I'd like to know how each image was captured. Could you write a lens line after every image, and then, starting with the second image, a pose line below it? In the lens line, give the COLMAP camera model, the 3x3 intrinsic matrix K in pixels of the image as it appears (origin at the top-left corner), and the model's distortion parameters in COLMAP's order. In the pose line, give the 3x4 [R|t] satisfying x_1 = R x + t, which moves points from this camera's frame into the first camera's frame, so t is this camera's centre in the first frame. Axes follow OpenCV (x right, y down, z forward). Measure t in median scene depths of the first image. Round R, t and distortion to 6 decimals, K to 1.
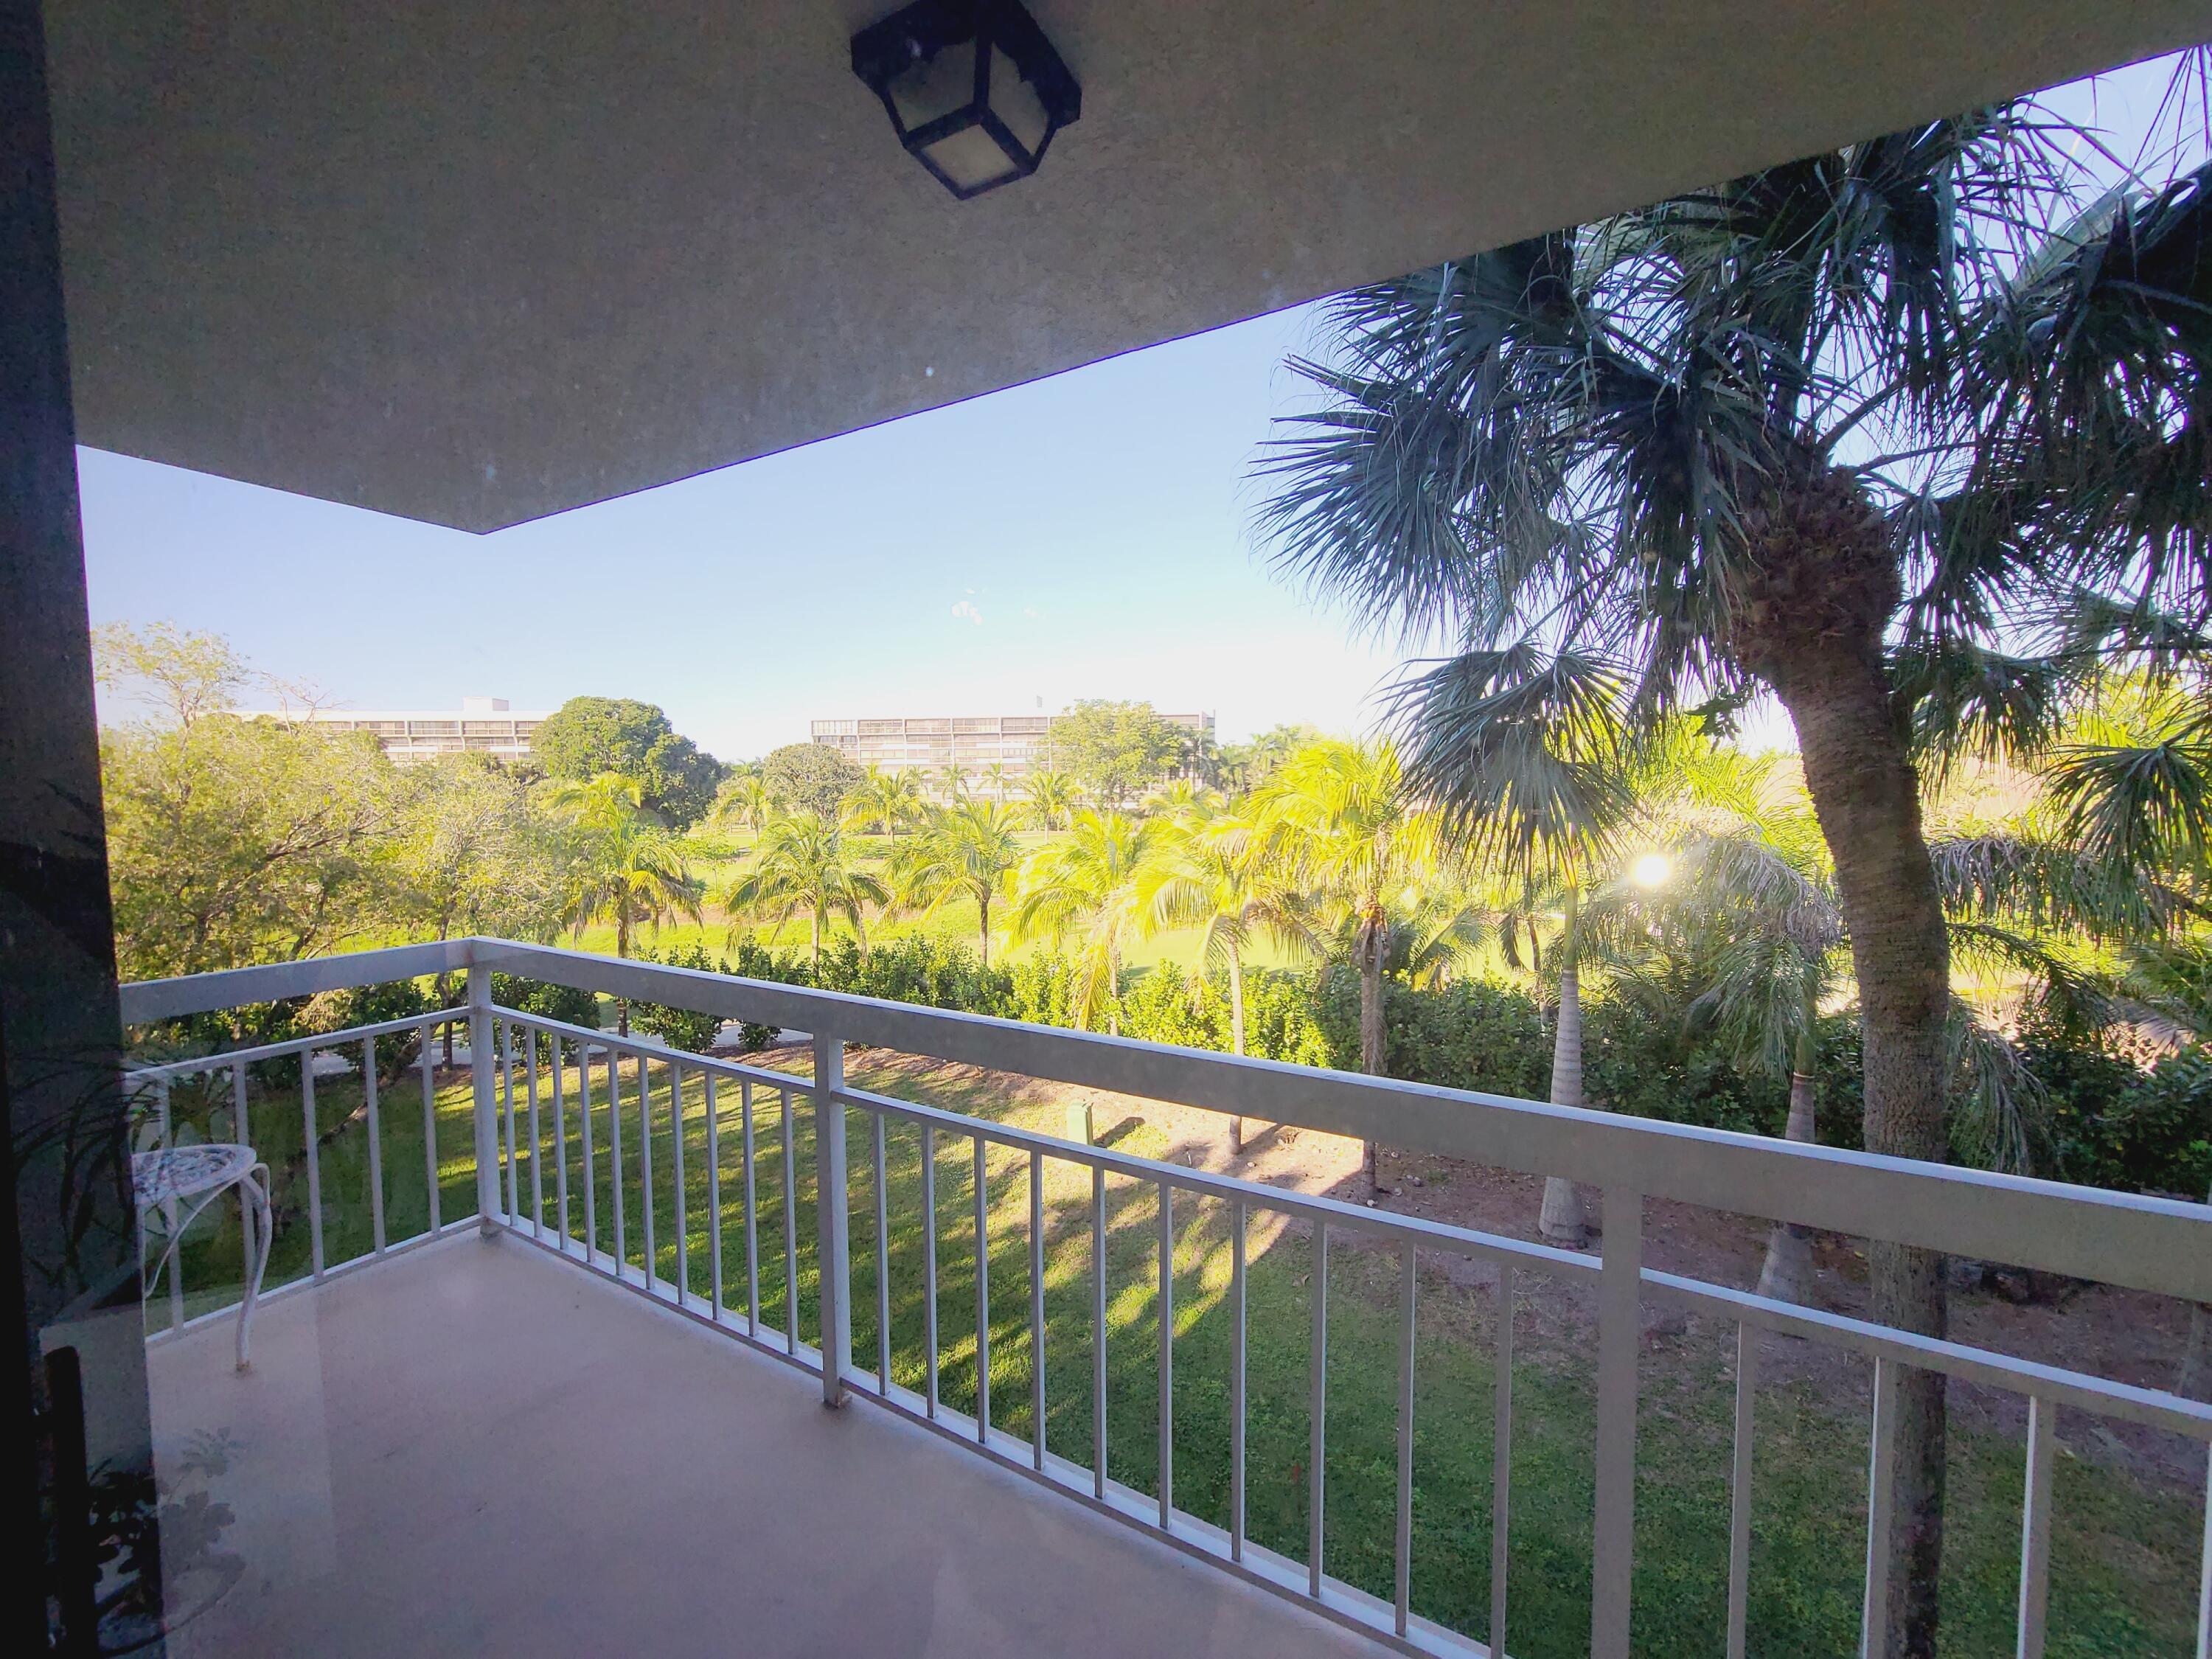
lens RADIAL K [[923.2, 0, 1129.2], [0, 923.2, 830.0], [0, 0, 1]] dist [0.003516, -0.000617]
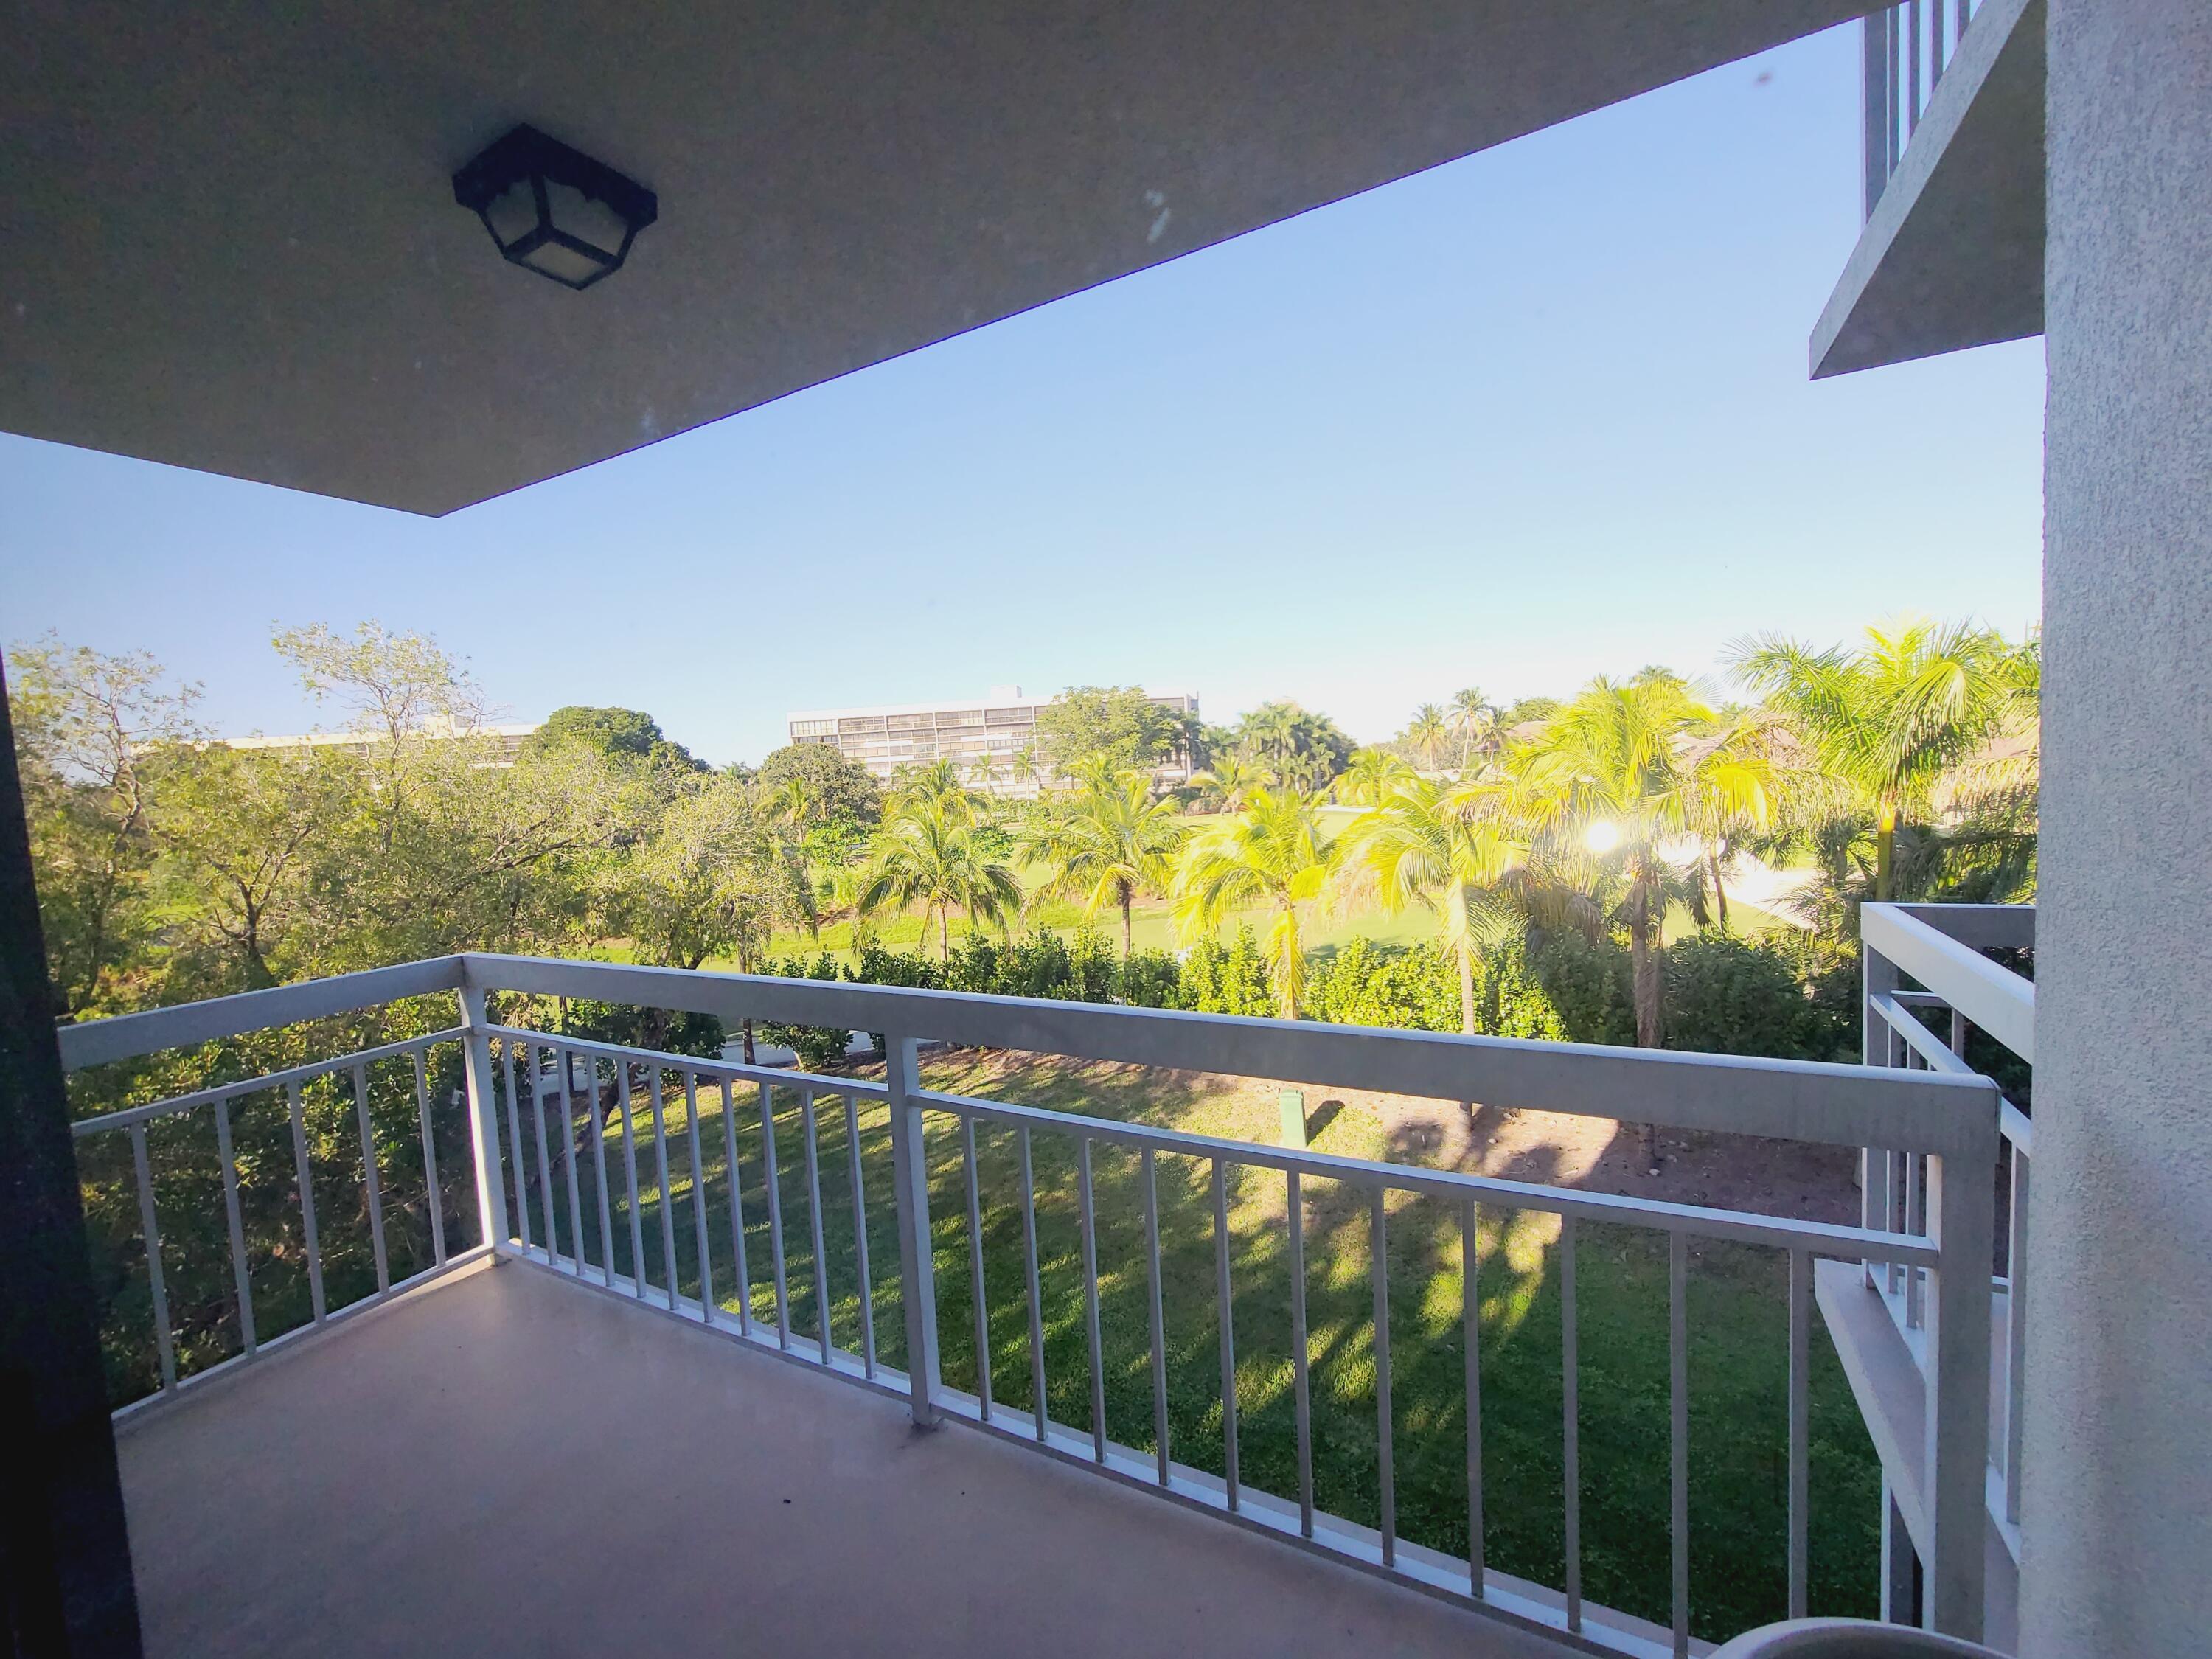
lens RADIAL K [[923.2, 0, 1095.3], [0, 923.2, 838.9], [0, 0, 1]] dist [0.003516, -0.000617]
pose [[0.998059, -0.053367, 0.032109, -0.216868], [0.052691, 0.998379, 0.021529, 0.002976], [-0.033206, -0.019795, 0.999252, 0.041565]]
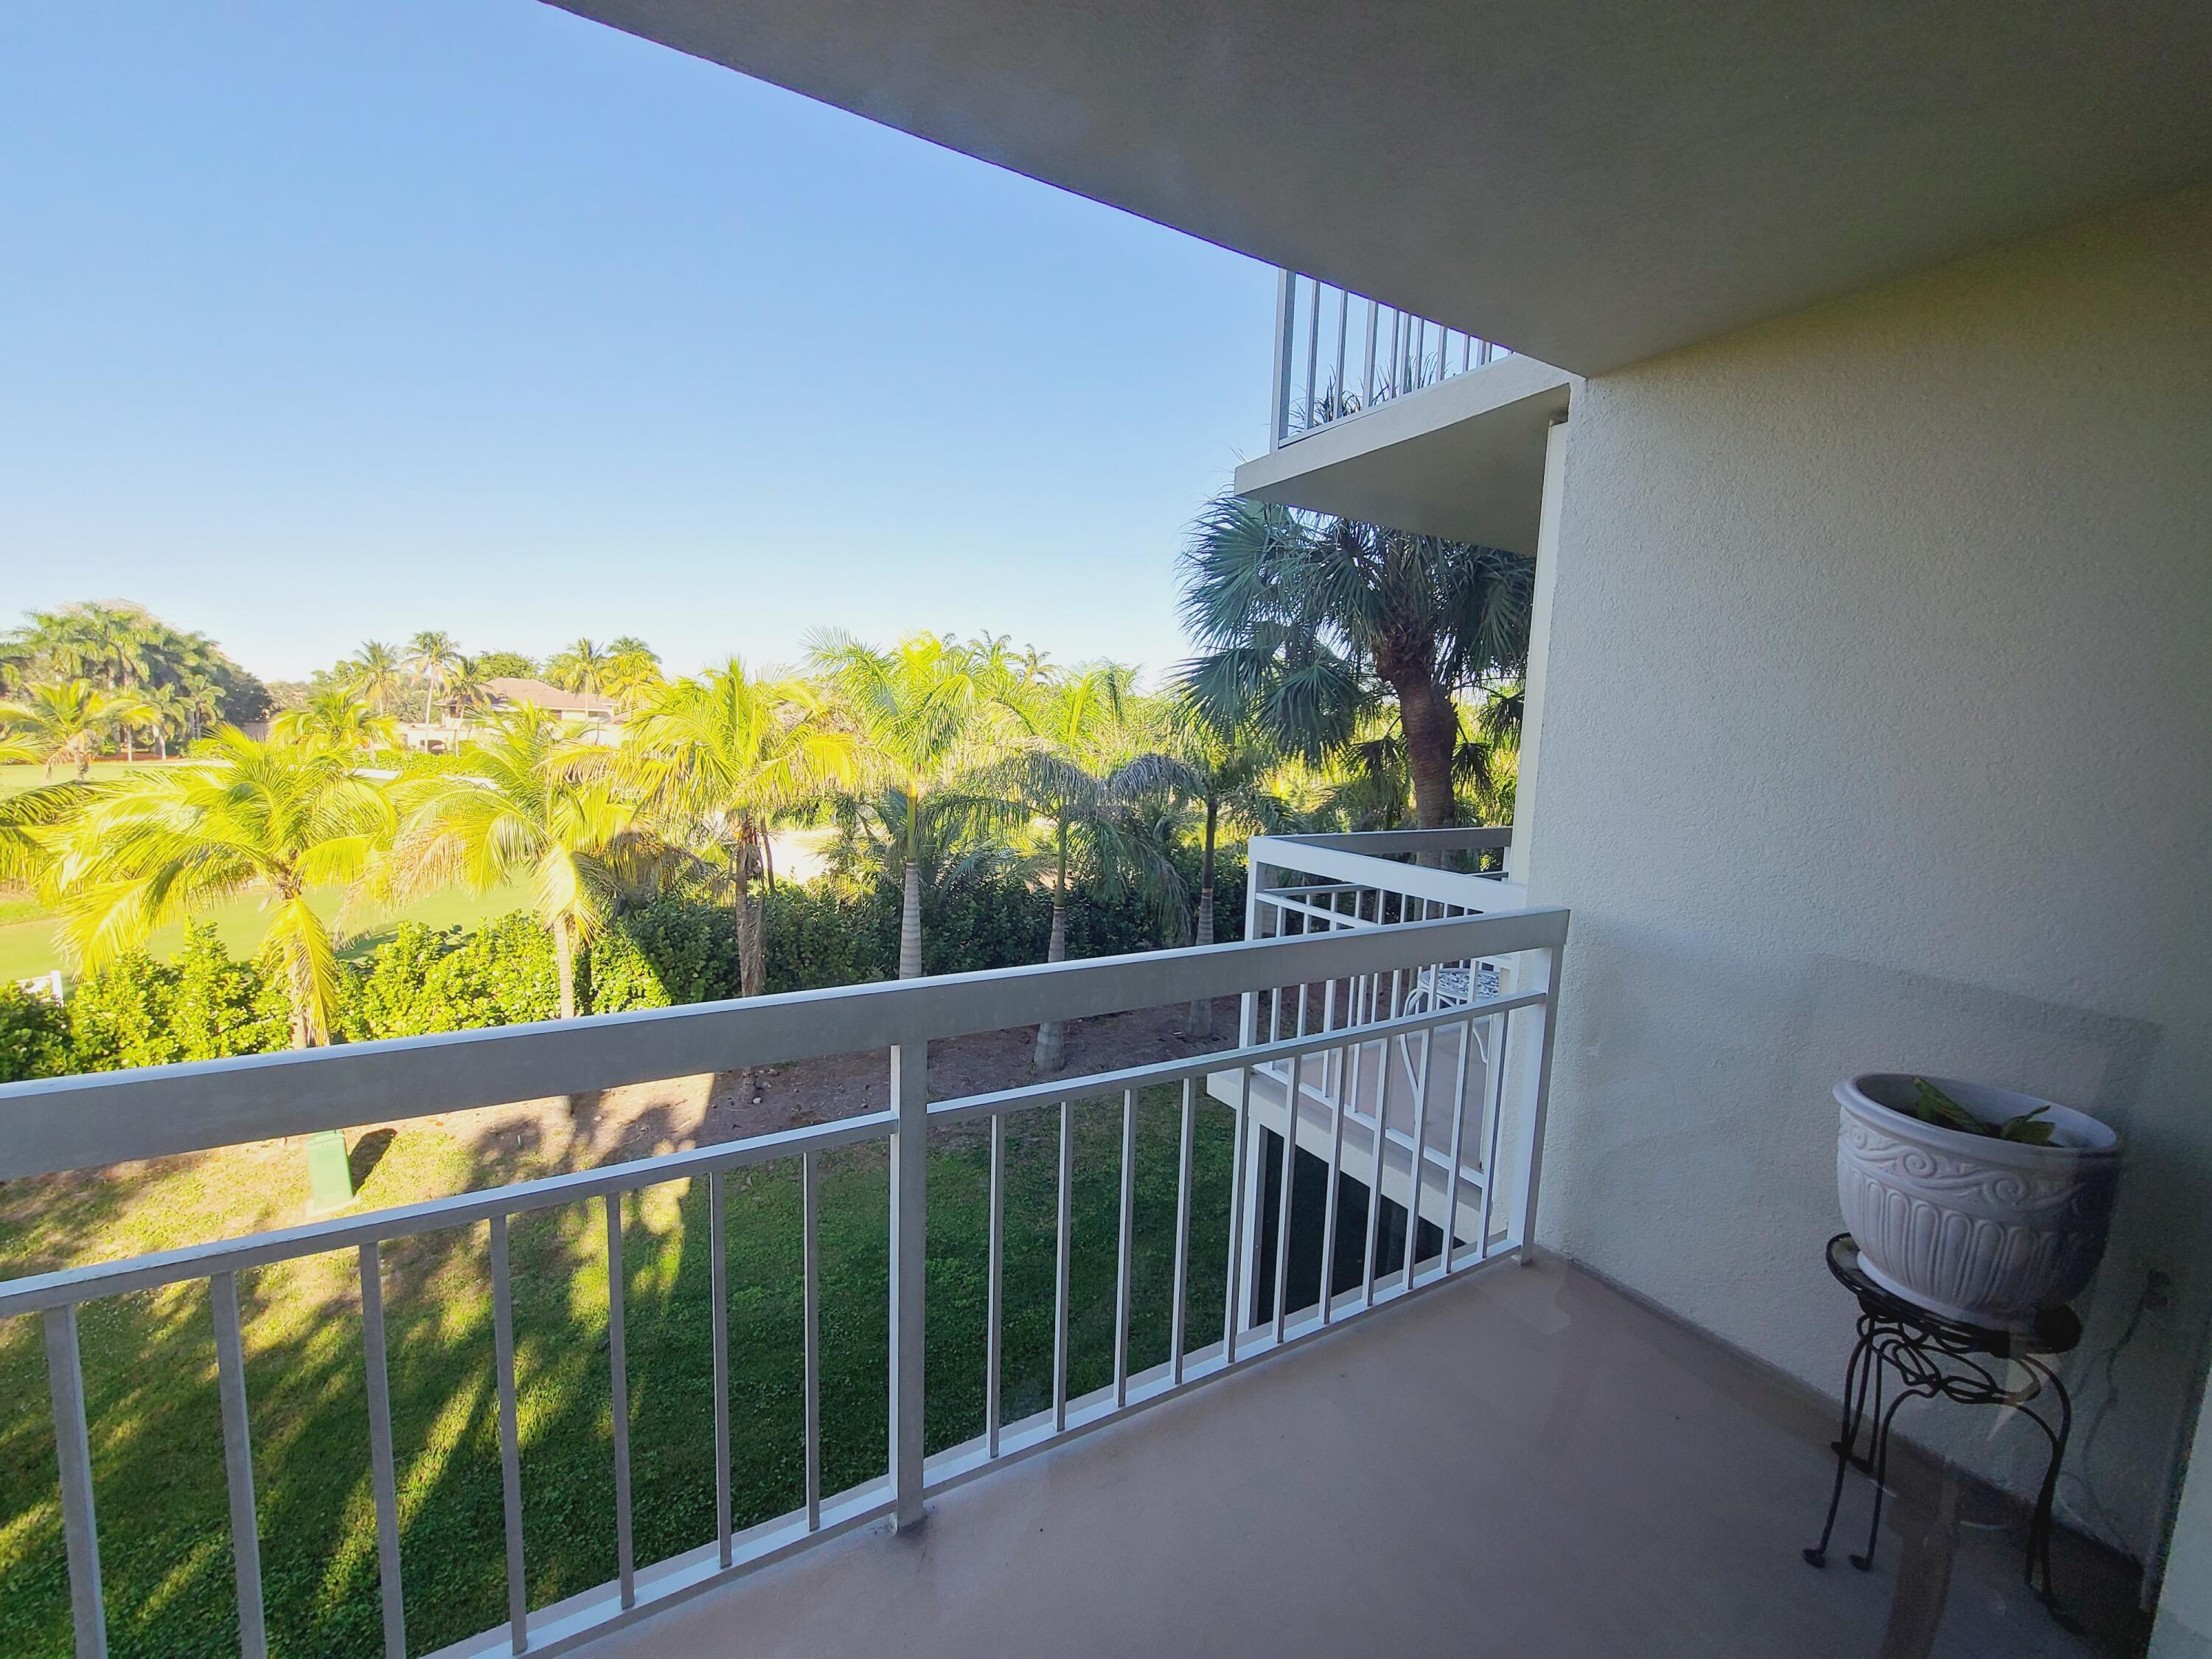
lens RADIAL K [[923.2, 0, 1109.2], [0, 923.2, 837.6], [0, 0, 1]] dist [0.003516, -0.000617]
pose [[0.478941, -0.085962, 0.873628, -0.297913], [0.010908, 0.995700, 0.091993, 0.002290], [-0.877779, -0.034530, 0.477819, 0.089494]]
